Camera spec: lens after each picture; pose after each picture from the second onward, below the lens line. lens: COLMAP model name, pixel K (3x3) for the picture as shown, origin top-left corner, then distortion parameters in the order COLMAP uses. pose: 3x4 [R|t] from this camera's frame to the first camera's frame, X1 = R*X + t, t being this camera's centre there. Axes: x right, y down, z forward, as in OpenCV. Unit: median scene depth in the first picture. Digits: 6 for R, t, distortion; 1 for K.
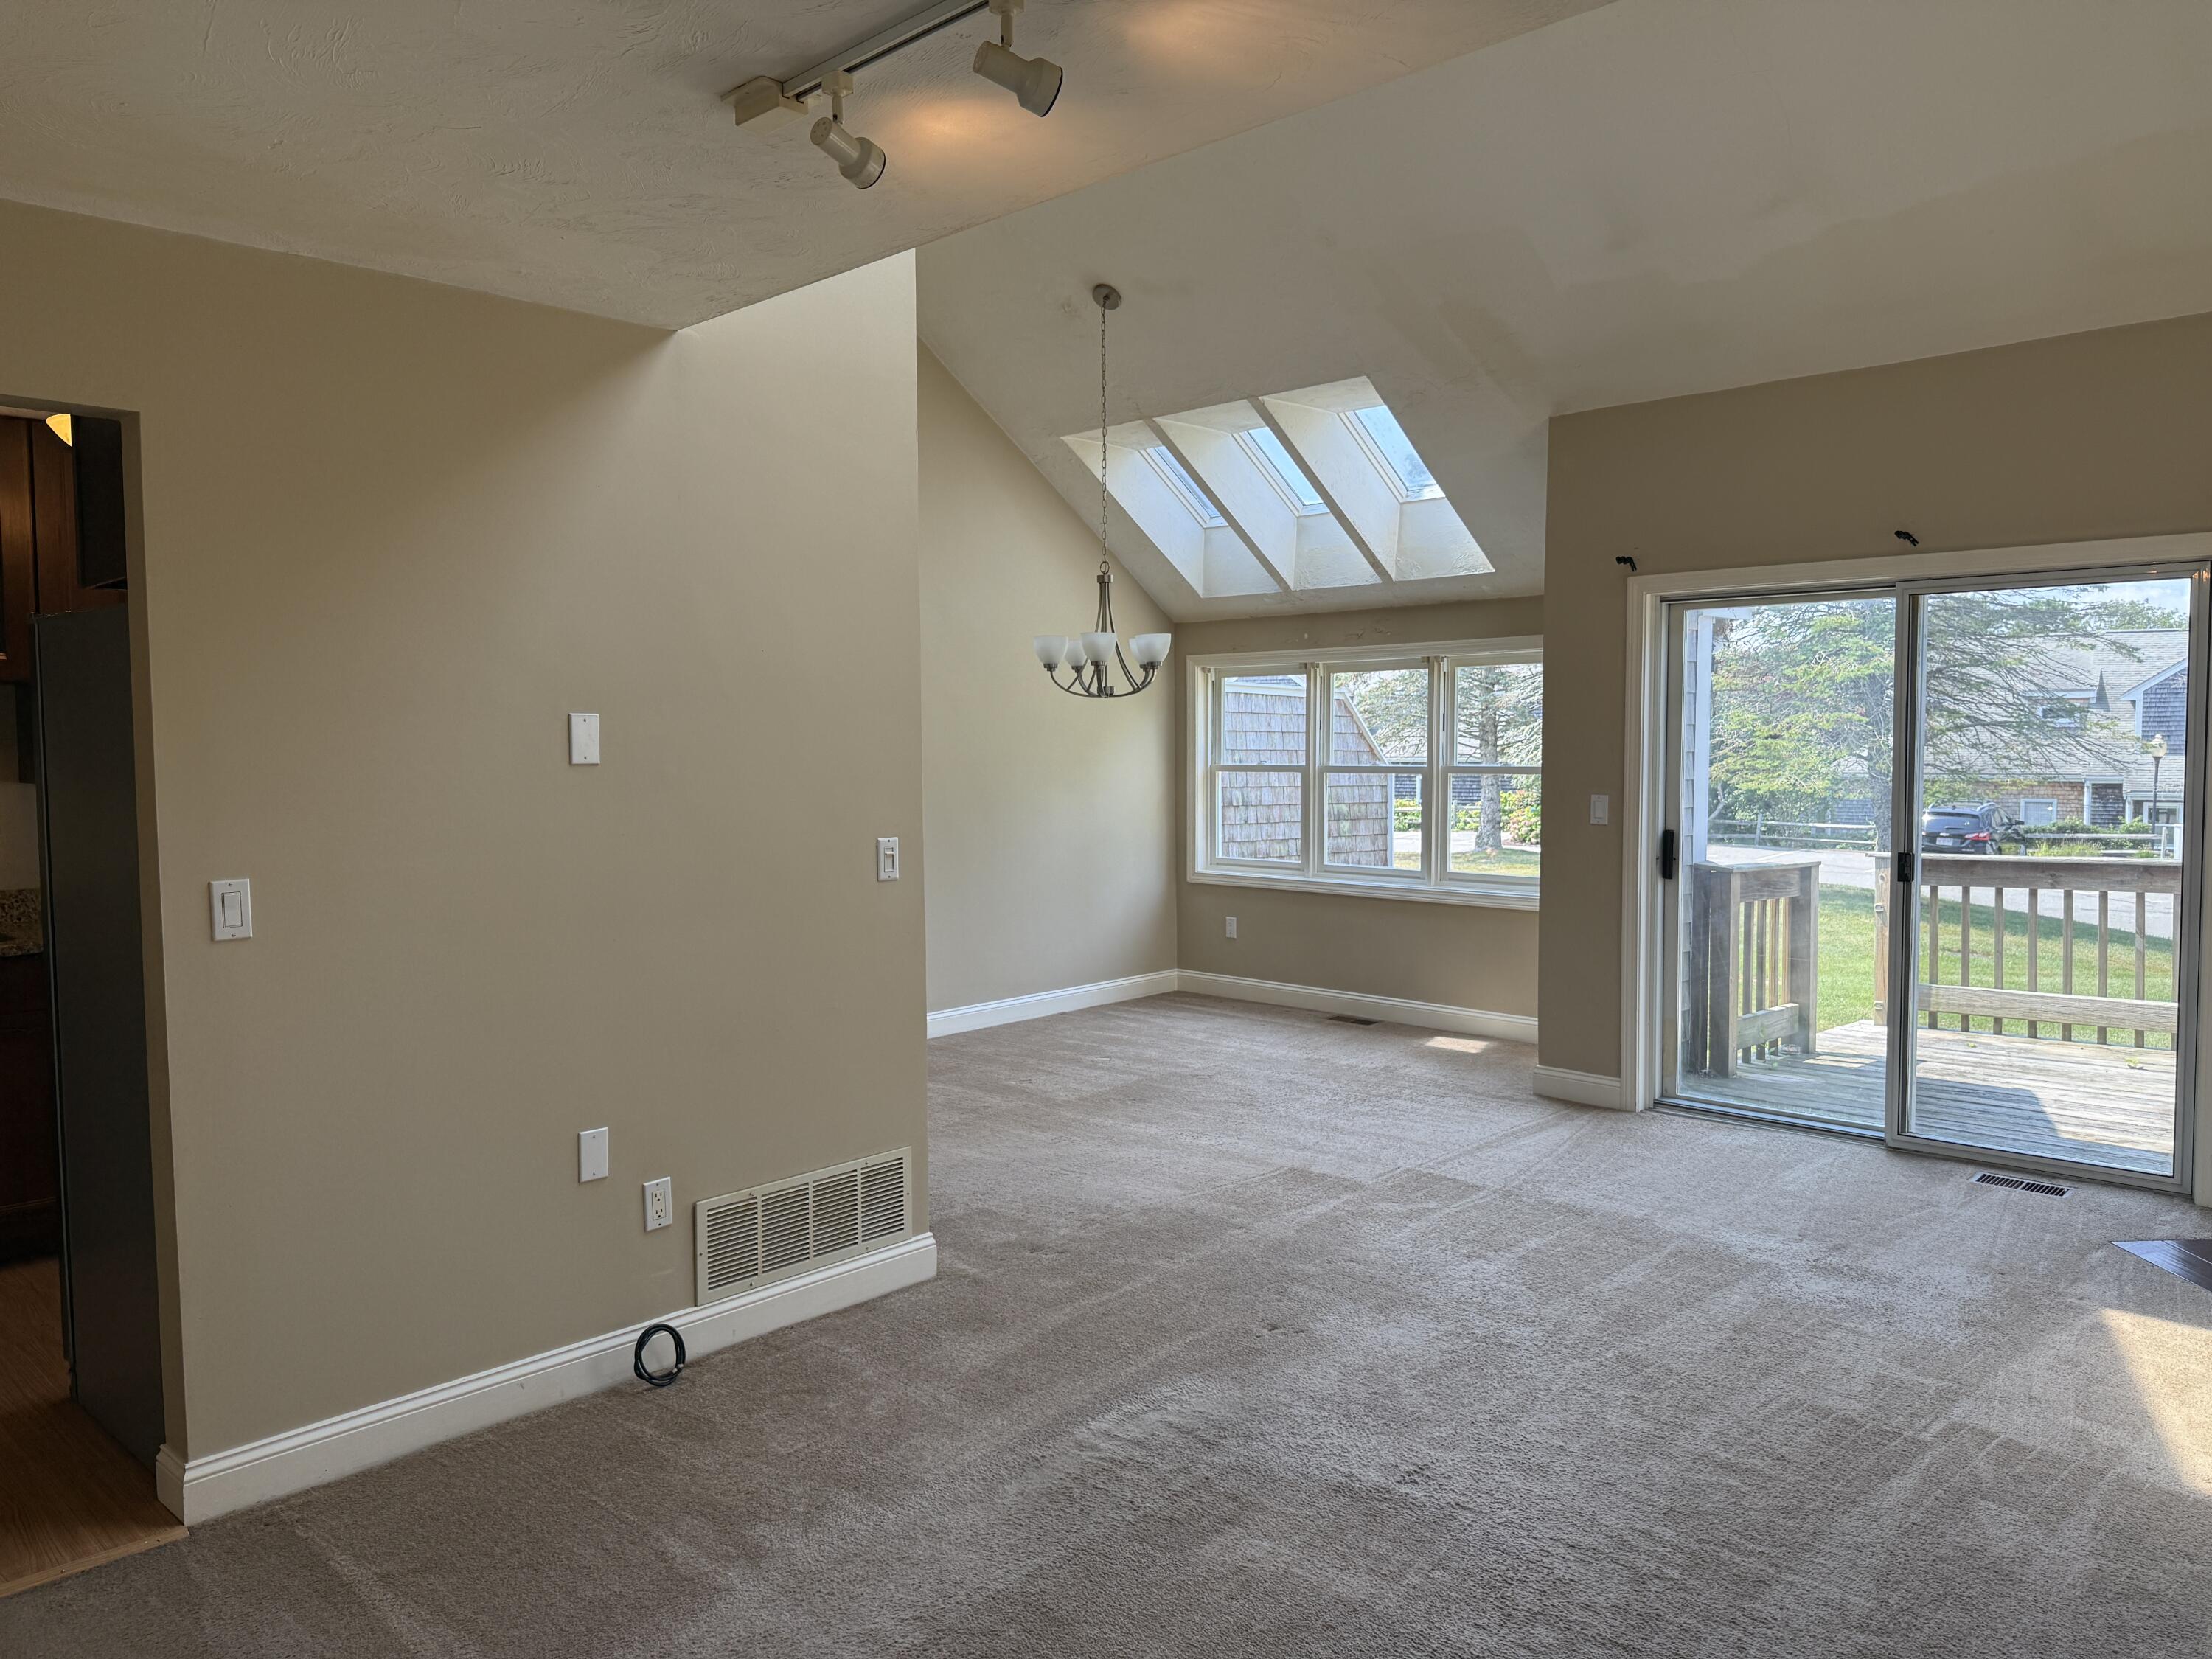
lens RADIAL K [[1542.6, 0, 1104.8], [0, 1542.6, 834.8], [0, 0, 1]] dist [0.069076, -0.089788]
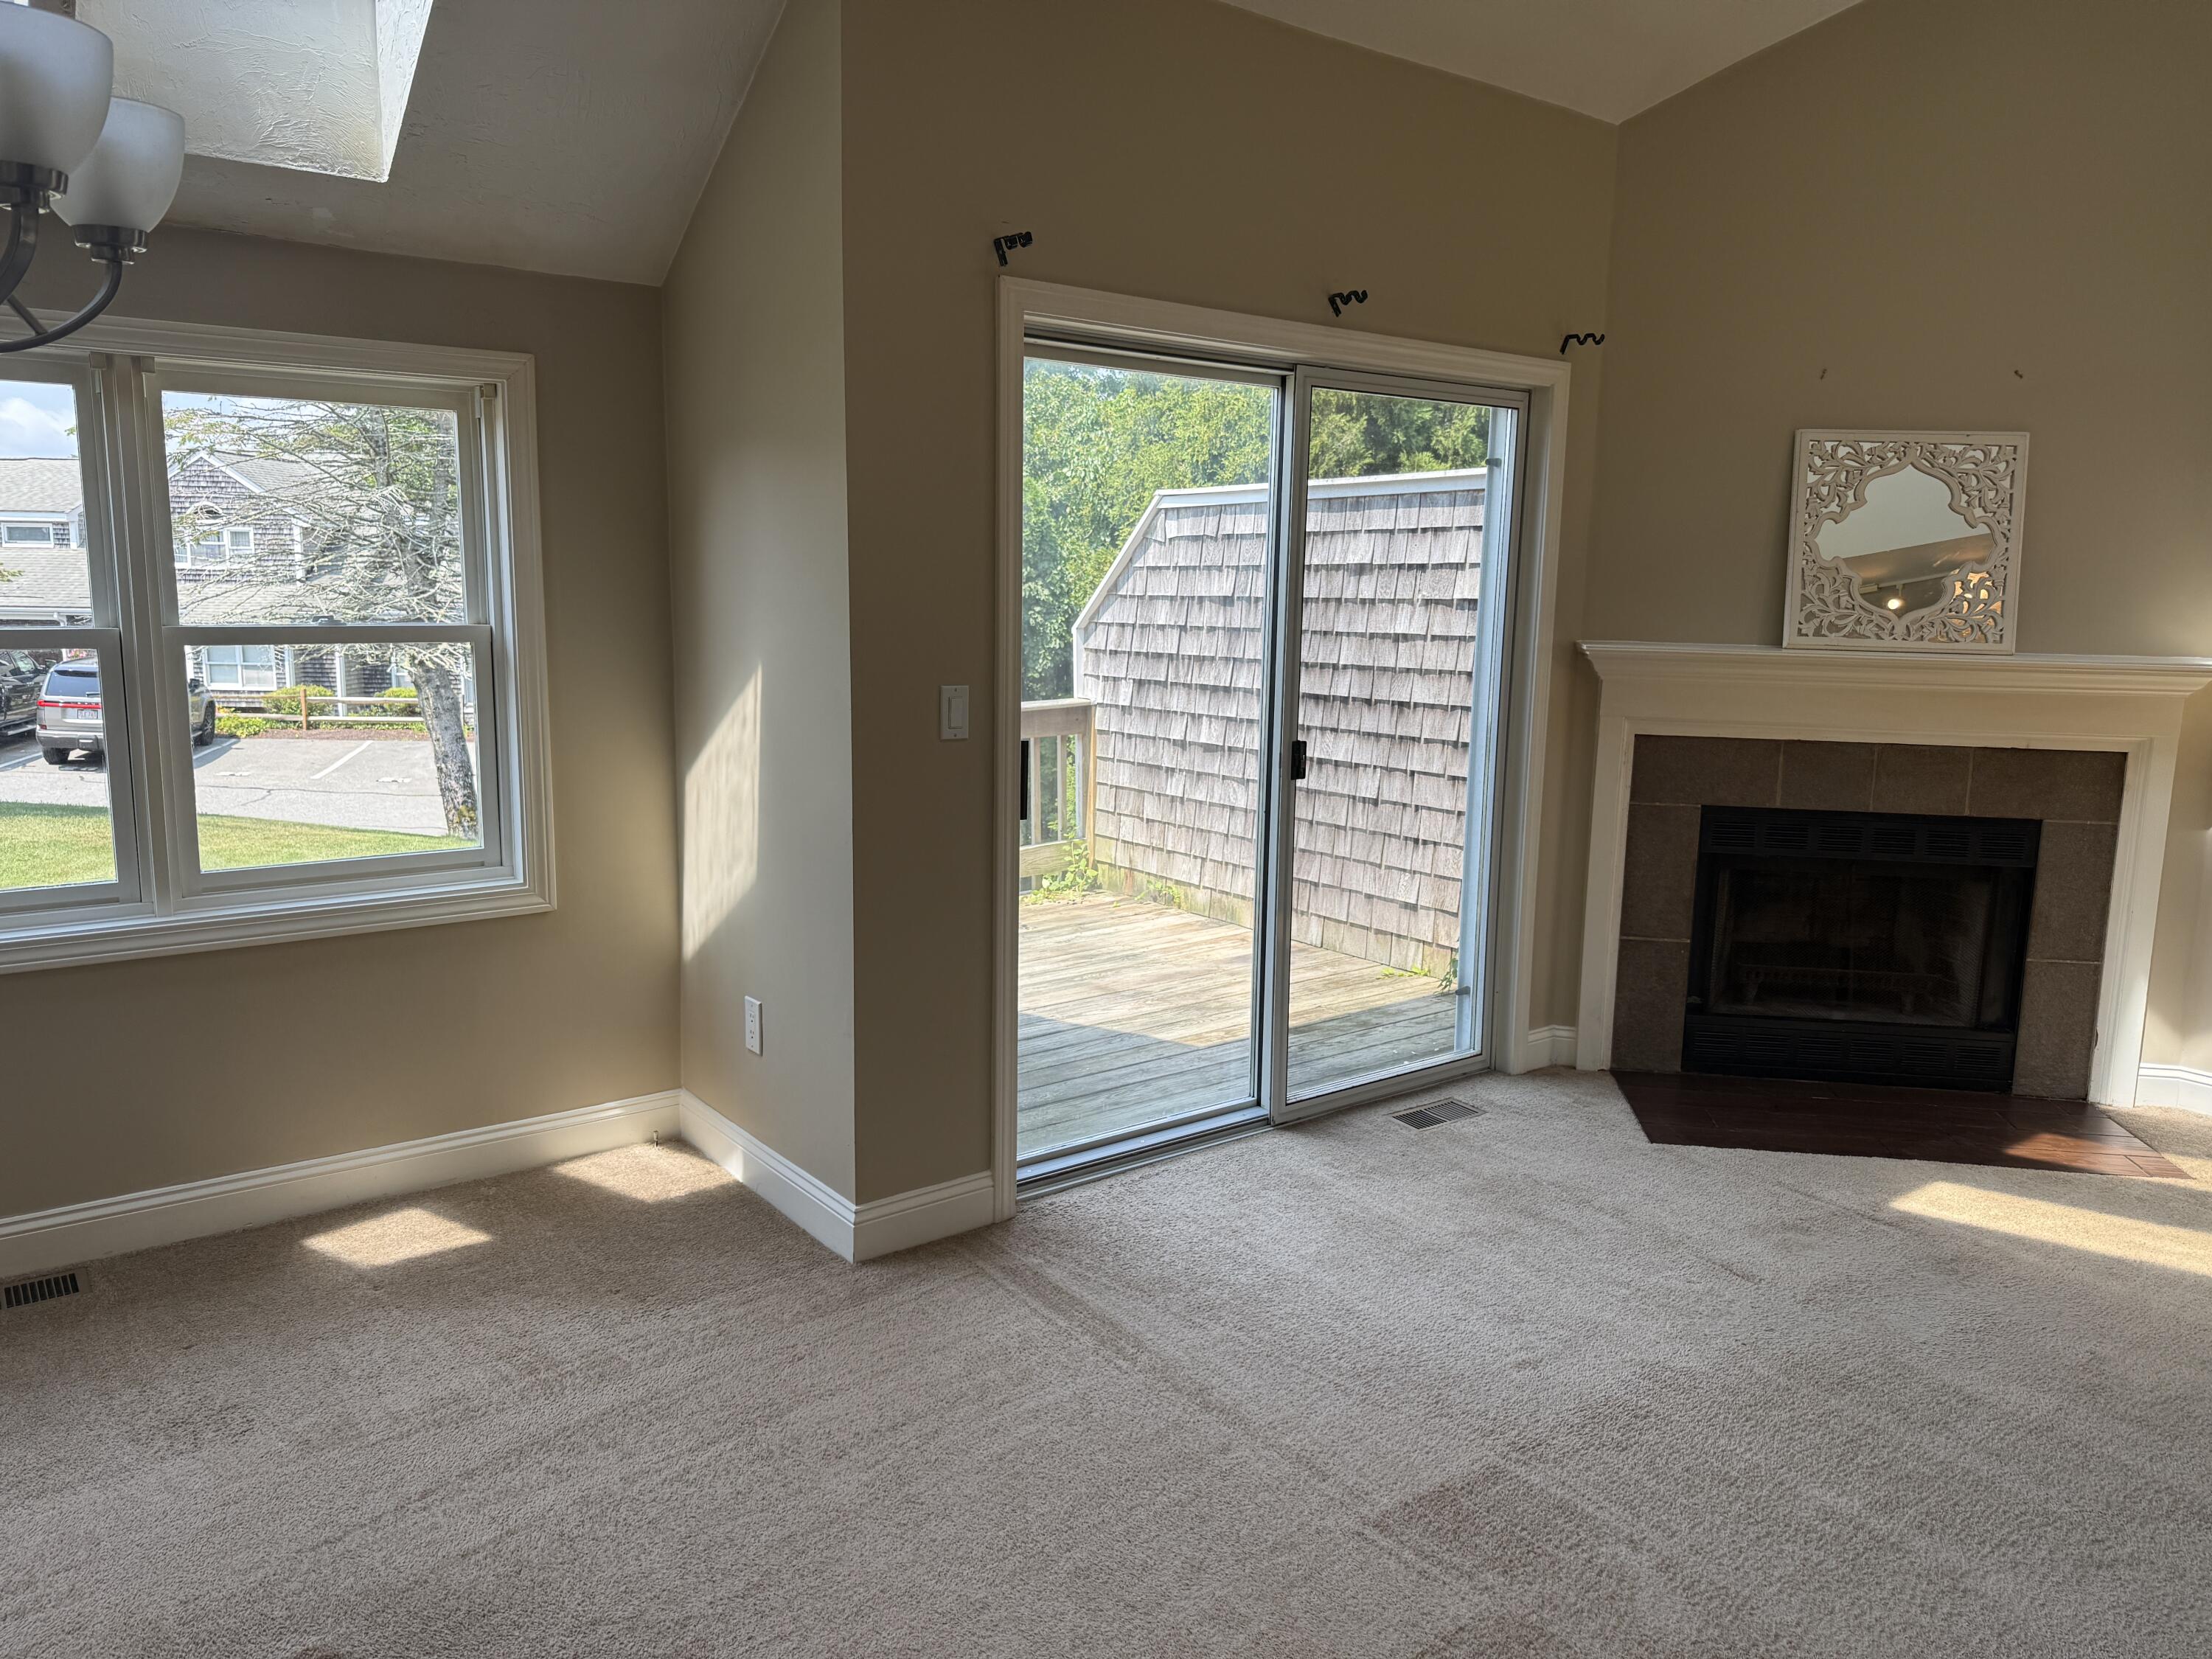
lens RADIAL K [[1542.6, 0, 1100.9], [0, 1542.6, 826.9], [0, 0, 1]] dist [0.069076, -0.089788]
pose [[0.160878, -0.148303, 0.975769, -0.198400], [0.044154, 0.988738, 0.142995, -0.049002], [-0.985986, 0.020079, 0.165614, 0.825313]]
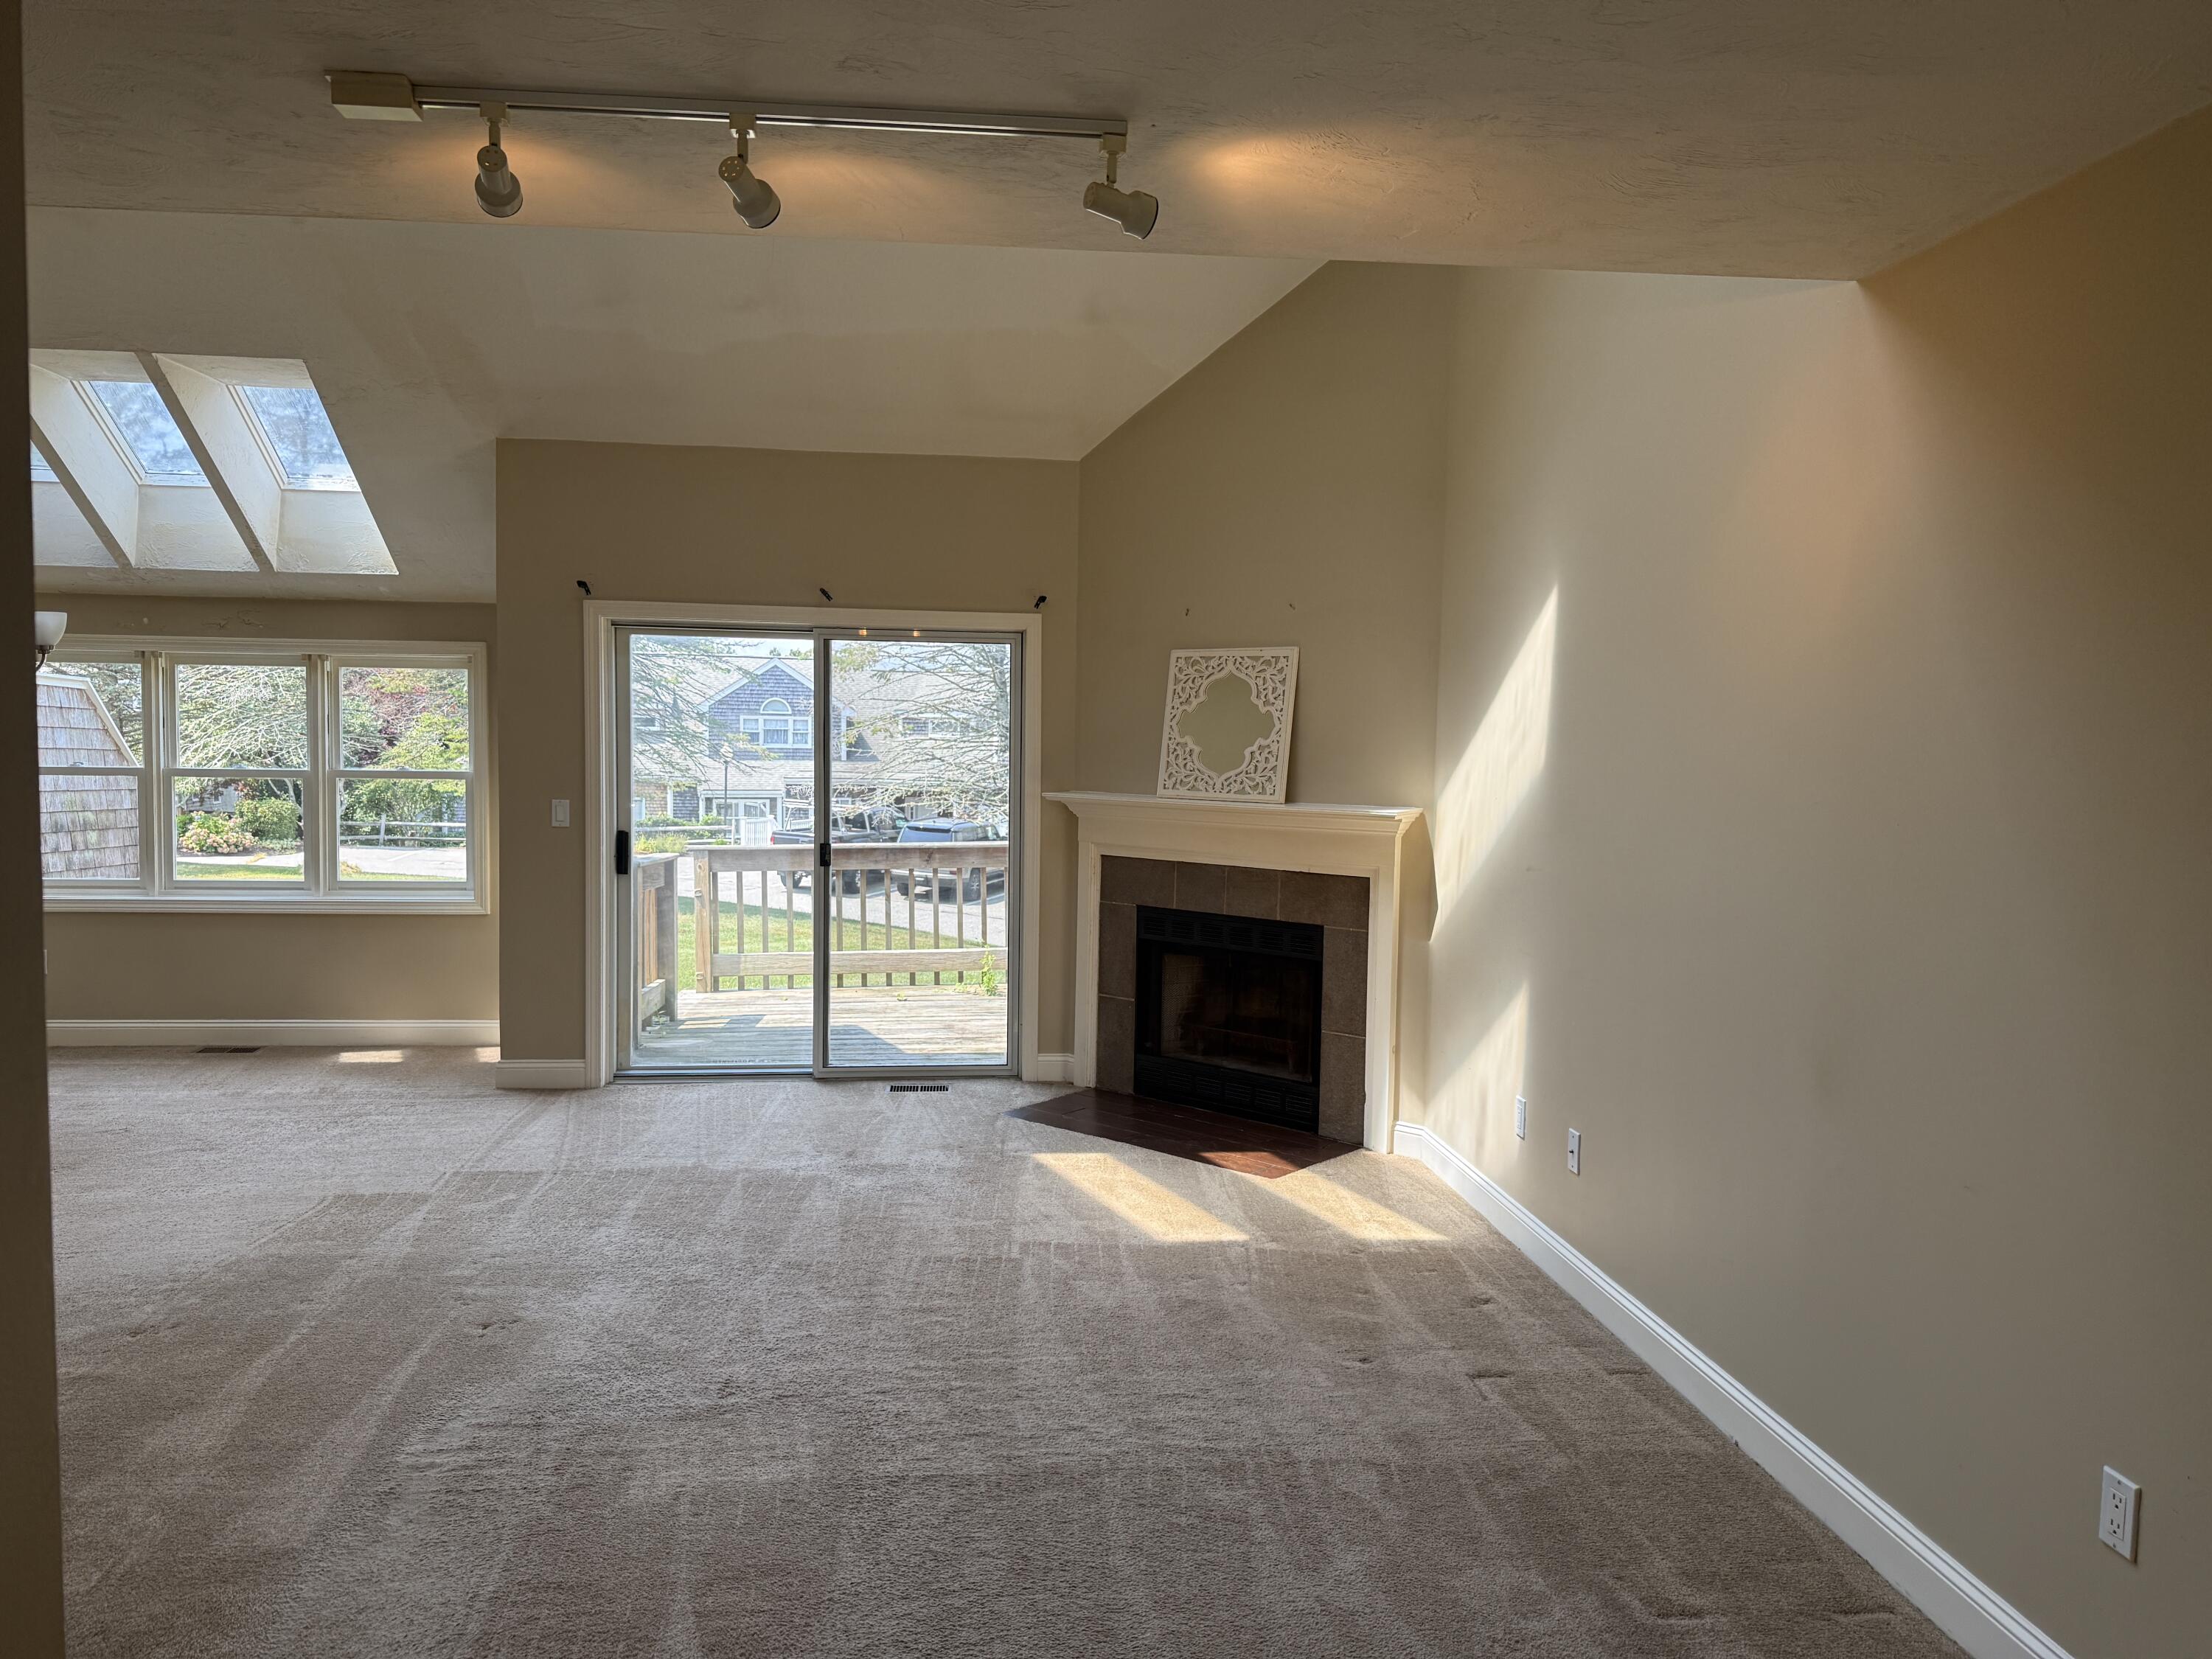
lens RADIAL K [[1542.6, 0, 1100.7], [0, 1542.6, 834.8], [0, 0, 1]] dist [0.069076, -0.089788]
pose [[0.654469, -0.028484, 0.755552, -0.240219], [0.028274, 0.999513, 0.013190, -0.004533], [-0.755560, 0.012730, 0.654956, 0.011944]]
